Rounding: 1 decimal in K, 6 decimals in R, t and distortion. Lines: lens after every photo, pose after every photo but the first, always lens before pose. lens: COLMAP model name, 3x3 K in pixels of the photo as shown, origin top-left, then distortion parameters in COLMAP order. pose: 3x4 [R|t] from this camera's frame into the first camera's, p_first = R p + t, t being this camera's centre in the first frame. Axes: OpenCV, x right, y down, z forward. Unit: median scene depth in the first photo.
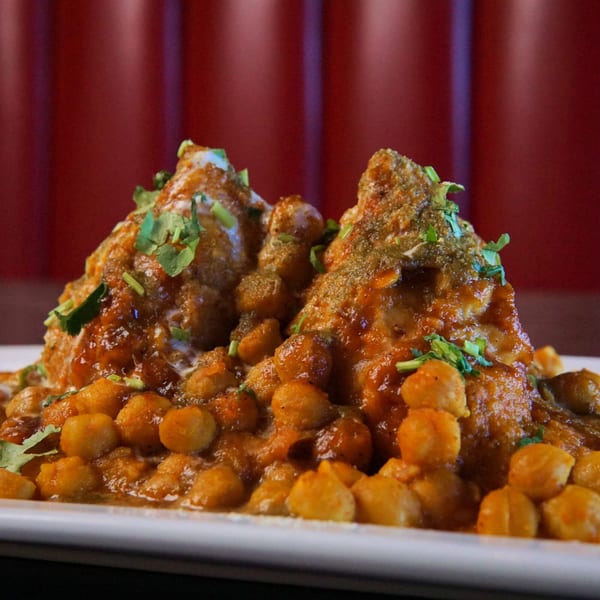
lens RADIAL K [[1323.2, 0, 300.0], [0, 1323.2, 300.0], [0, 0, 1]] dist [-0.003786, -0.413624]
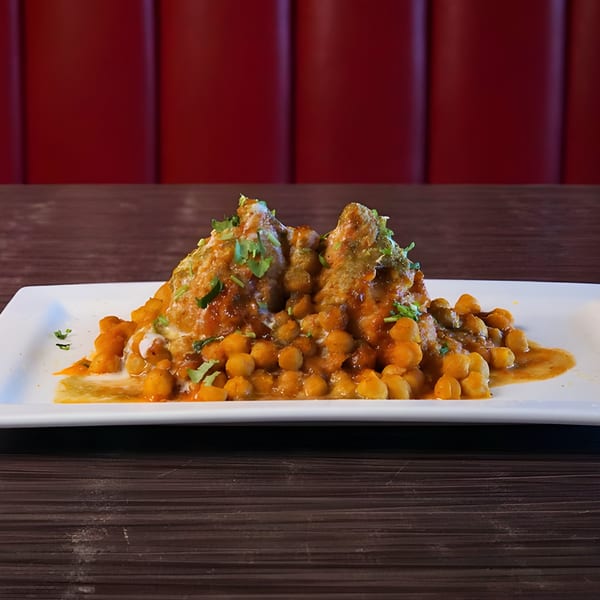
lens RADIAL K [[1323.2, 0, 300.0], [0, 1323.2, 300.0], [0, 0, 1]] dist [-0.003786, -0.413624]
pose [[0.944056, -0.080184, 0.319888, -0.677373], [0.023755, 0.984005, 0.176548, -0.333332], [-0.328928, -0.159072, 0.930861, -0.857639]]
